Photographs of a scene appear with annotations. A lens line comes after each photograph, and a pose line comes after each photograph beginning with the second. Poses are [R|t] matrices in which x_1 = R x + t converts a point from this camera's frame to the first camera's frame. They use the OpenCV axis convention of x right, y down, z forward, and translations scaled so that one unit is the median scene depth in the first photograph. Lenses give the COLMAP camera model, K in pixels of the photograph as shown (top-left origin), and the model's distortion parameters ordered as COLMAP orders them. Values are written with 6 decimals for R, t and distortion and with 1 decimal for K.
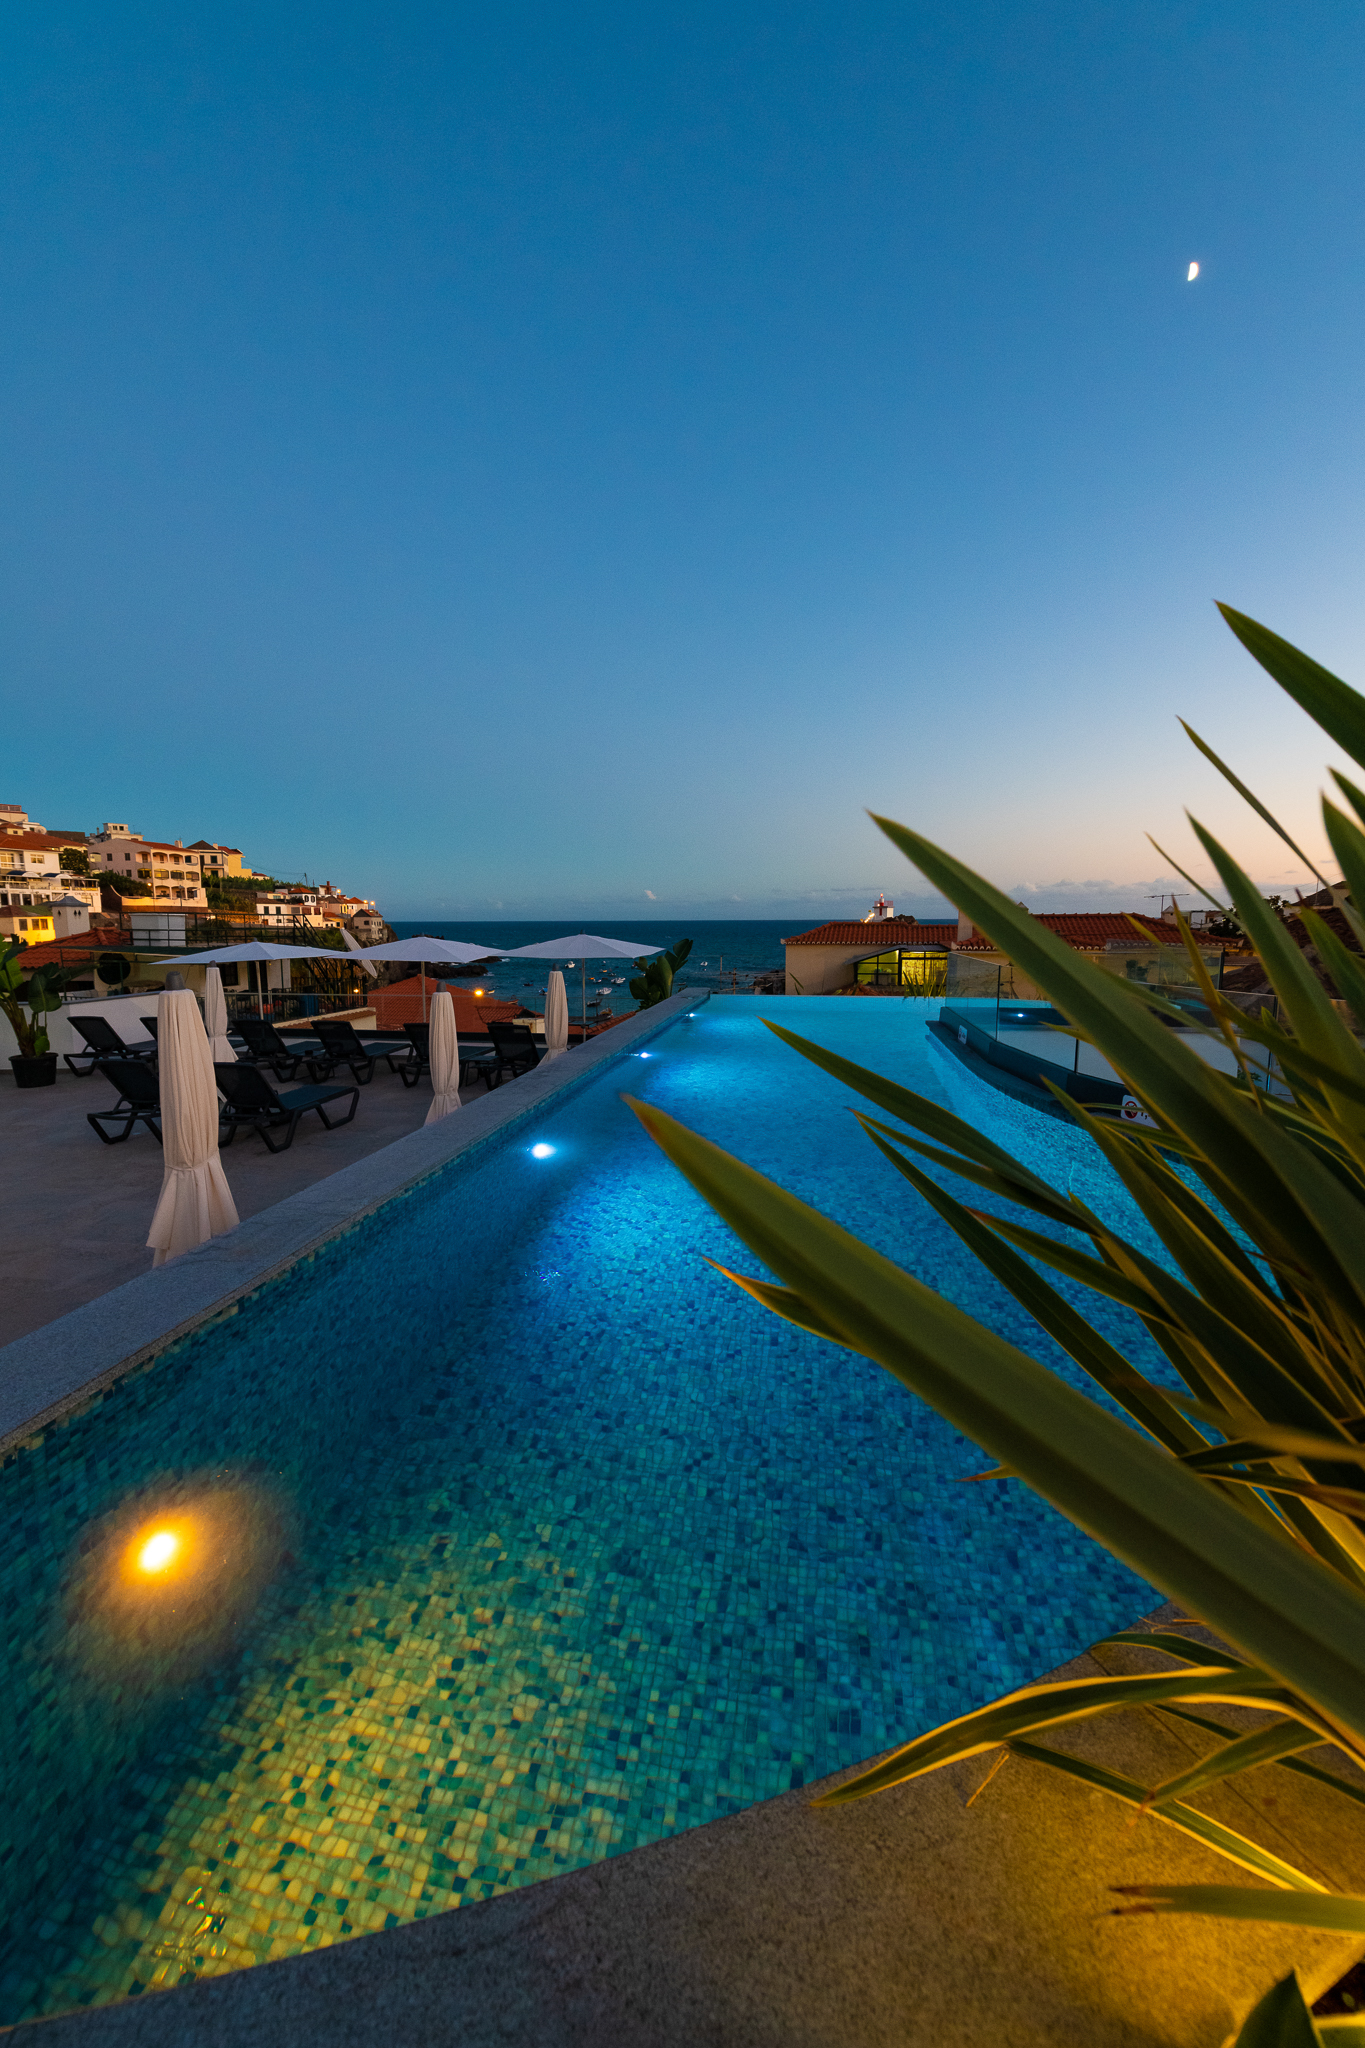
lens RADIAL K [[758.7, 0, 663.3], [0, 758.7, 1011.1], [0, 0, 1]] dist [0.011141, -0.003196]
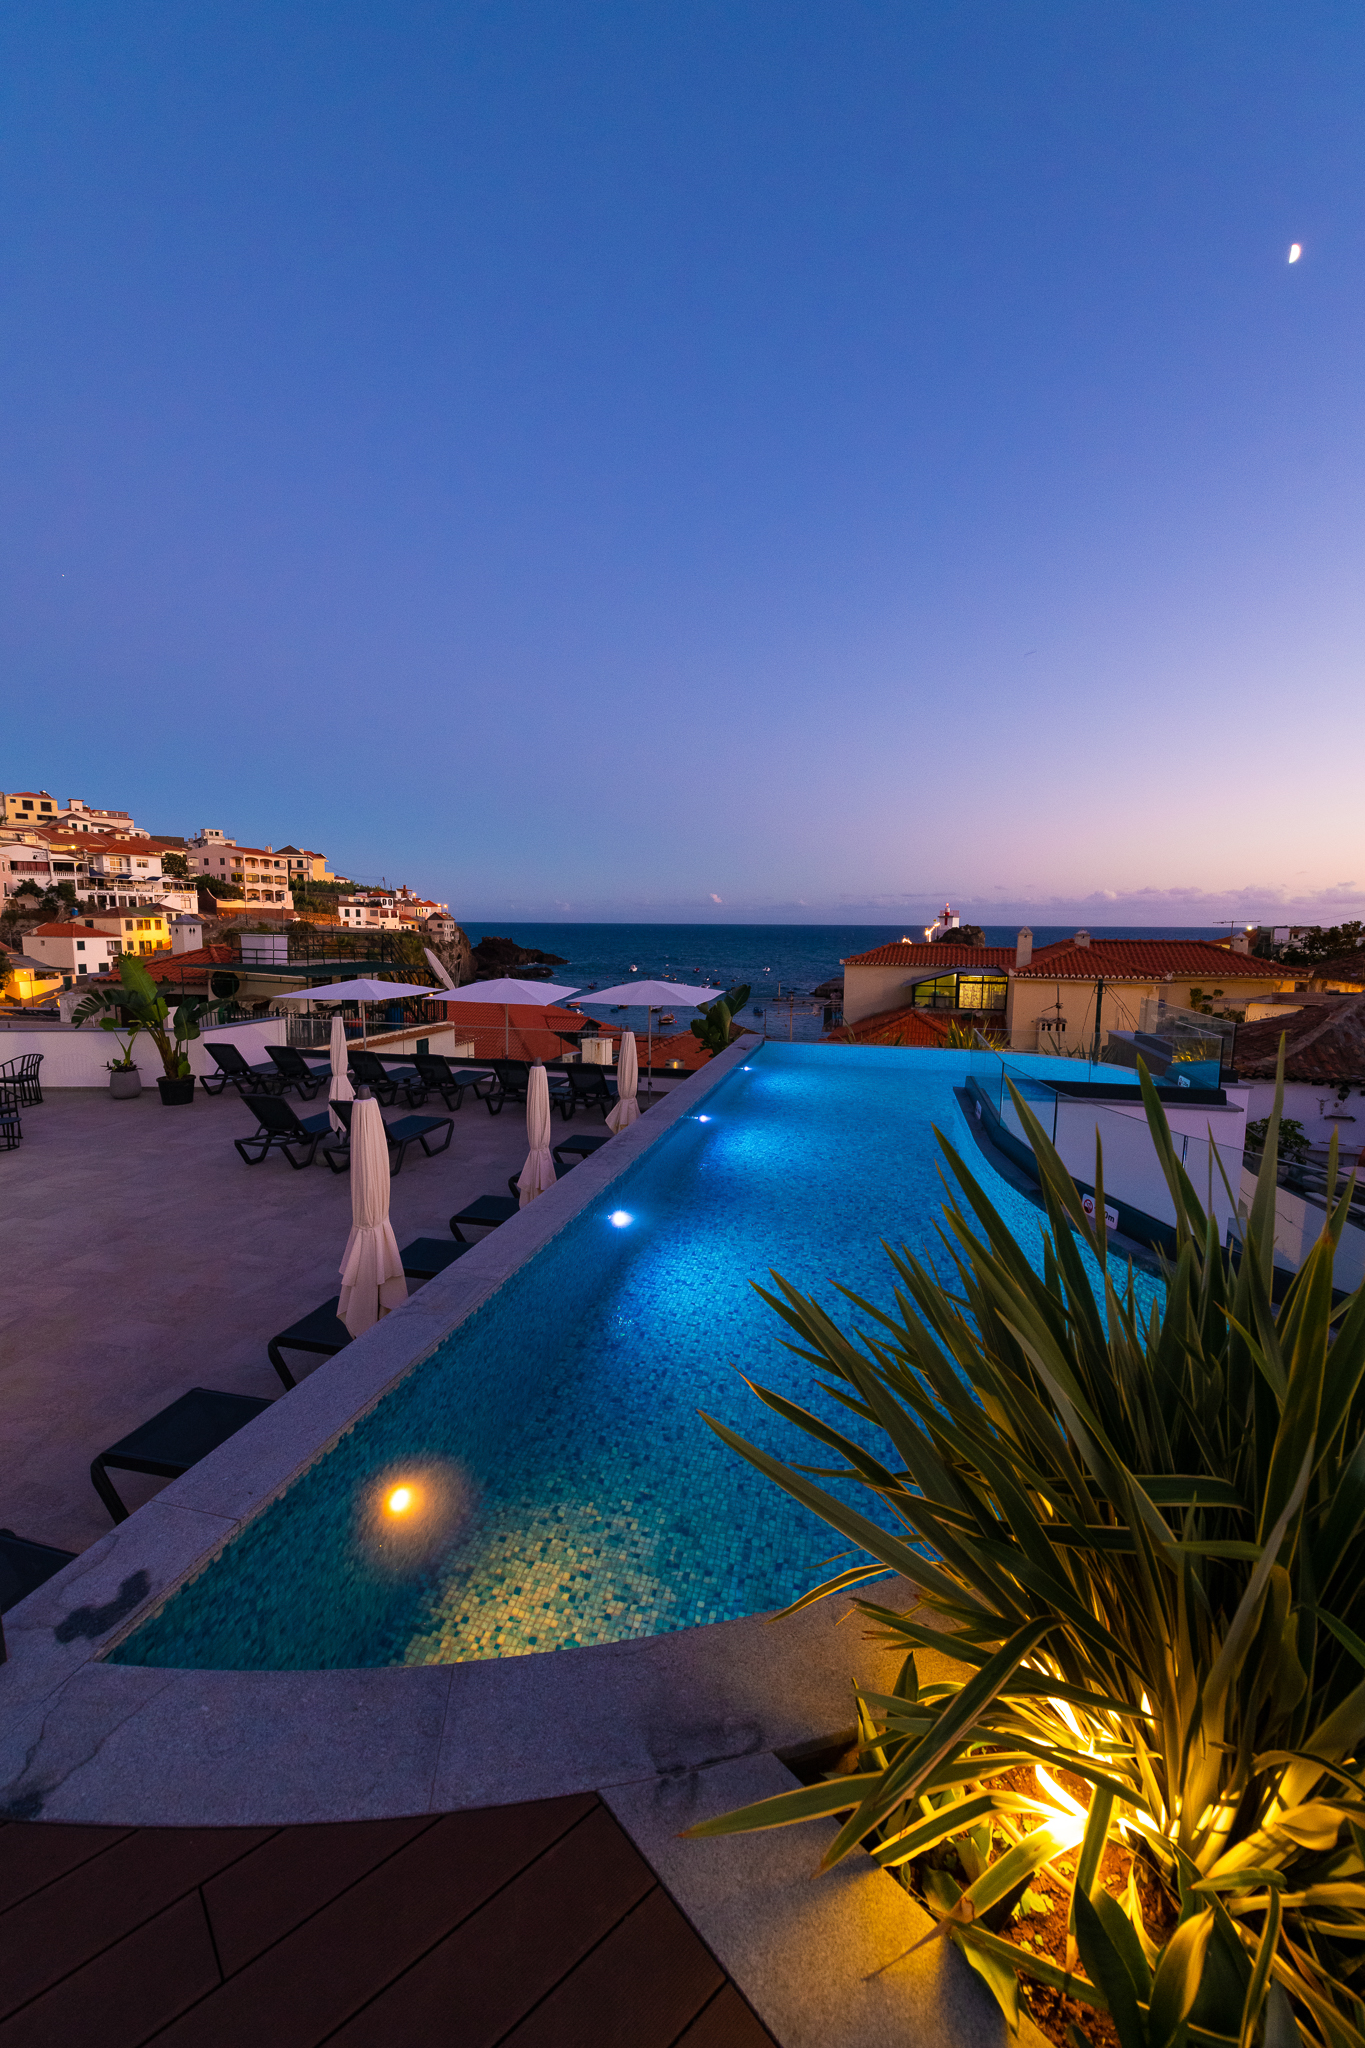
lens RADIAL K [[758.7, 0, 670.3], [0, 758.7, 1011.1], [0, 0, 1]] dist [0.011141, -0.003196]
pose [[0.997247, 0.019112, -0.071647, 0.002008], [-0.018945, 0.999816, 0.003011, -0.032035], [0.071691, -0.001645, 0.997426, -0.053552]]
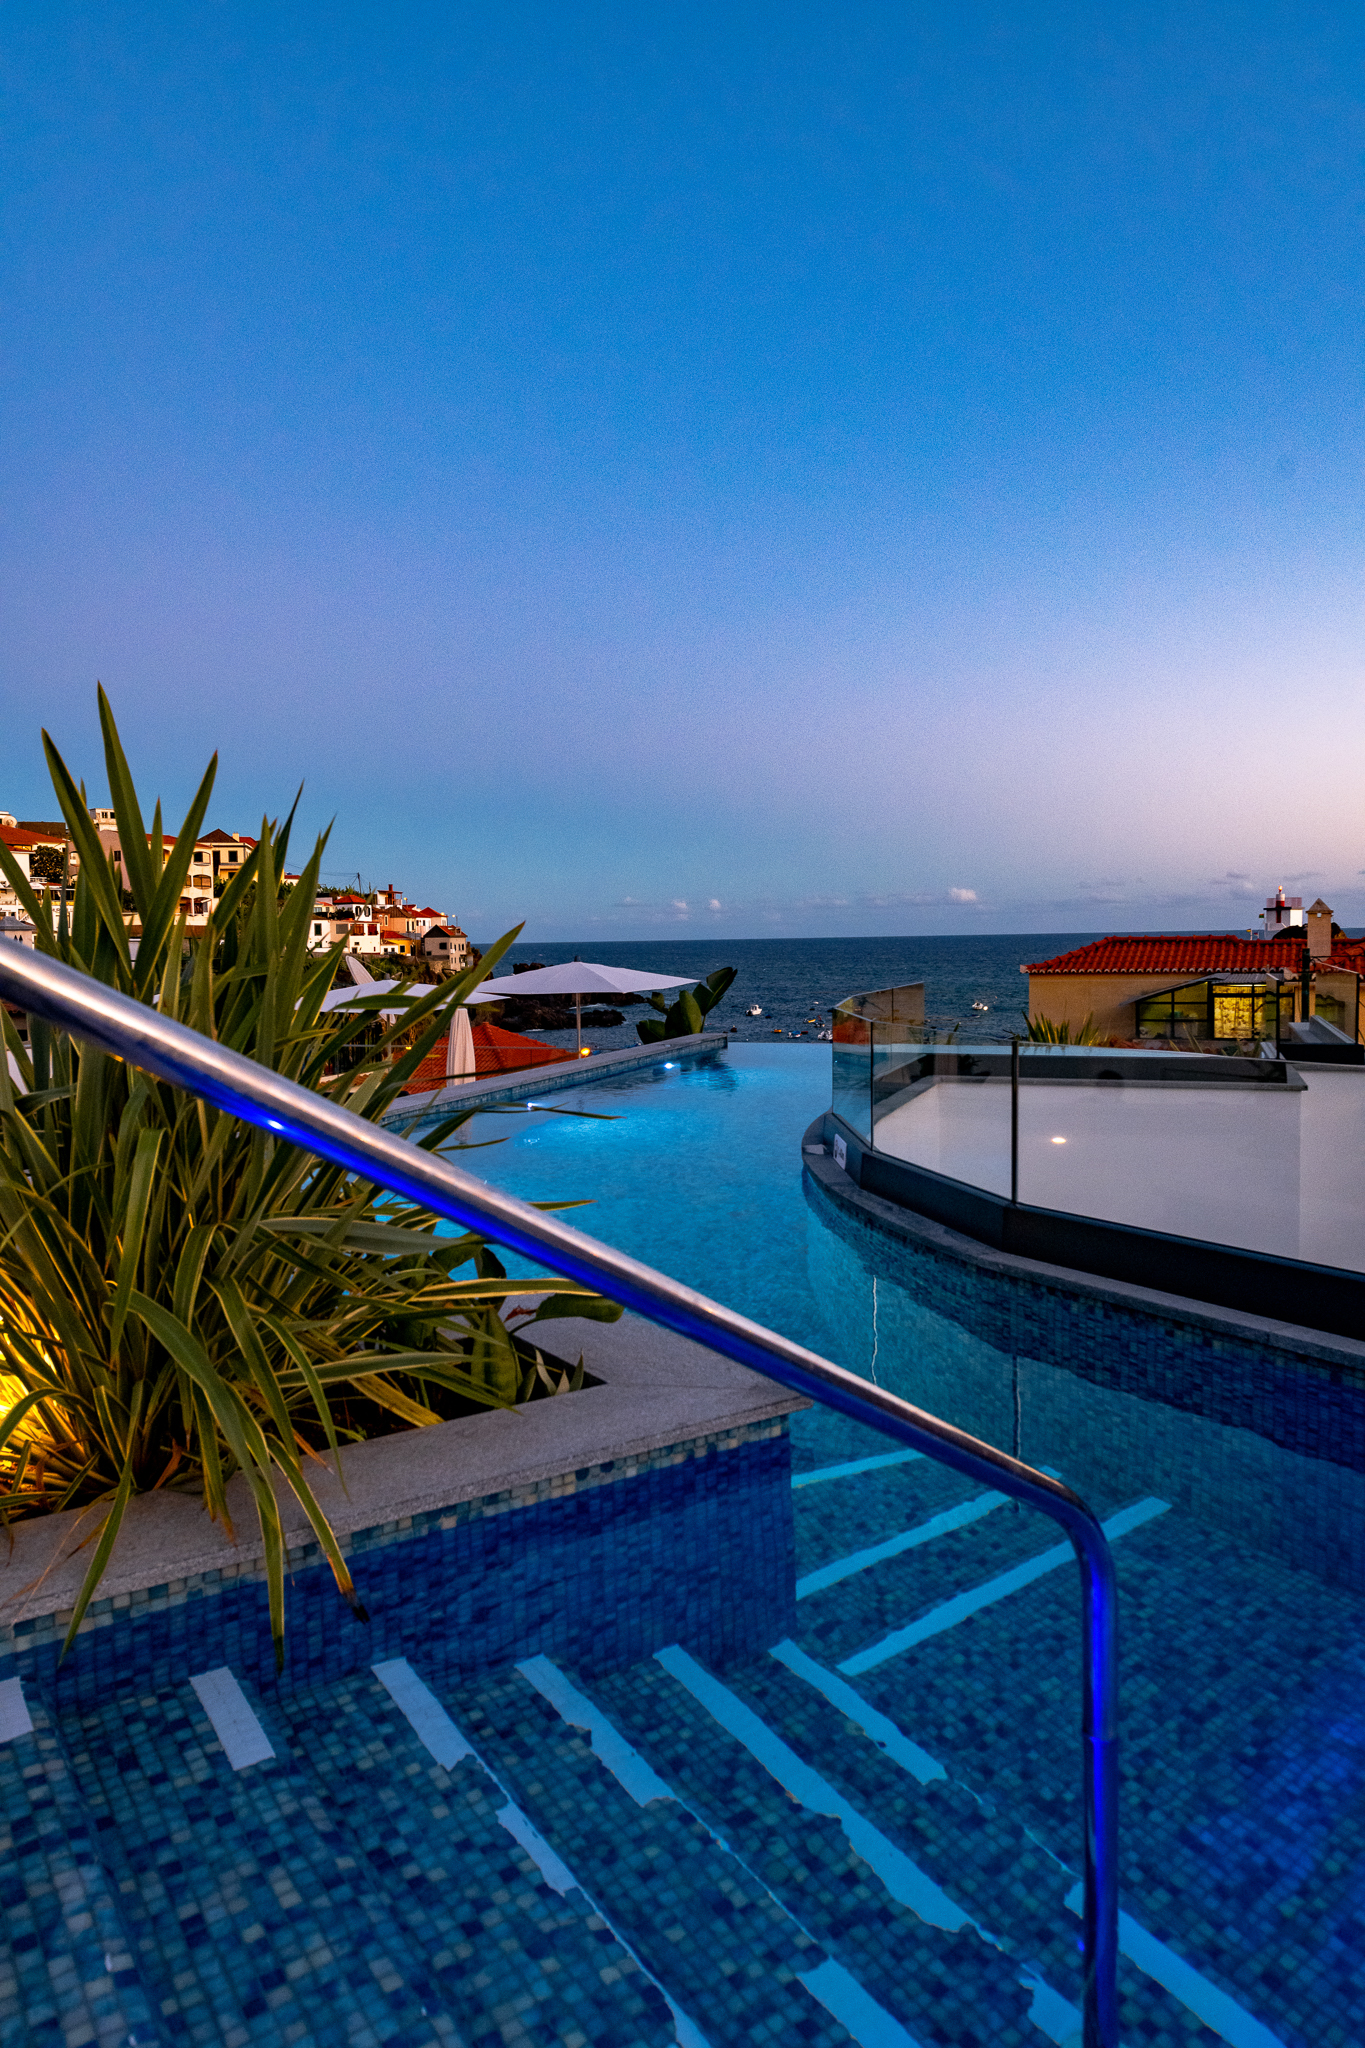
lens RADIAL K [[1265.4, 0, 719.0], [0, 1265.4, 1009.6], [0, 0, 1]] dist [0.039706, -0.000516]
pose [[0.984299, -0.003149, -0.176482, 0.129694], [-0.007737, 0.998110, -0.060963, 0.008854], [0.176340, 0.061371, 0.982414, -0.084214]]
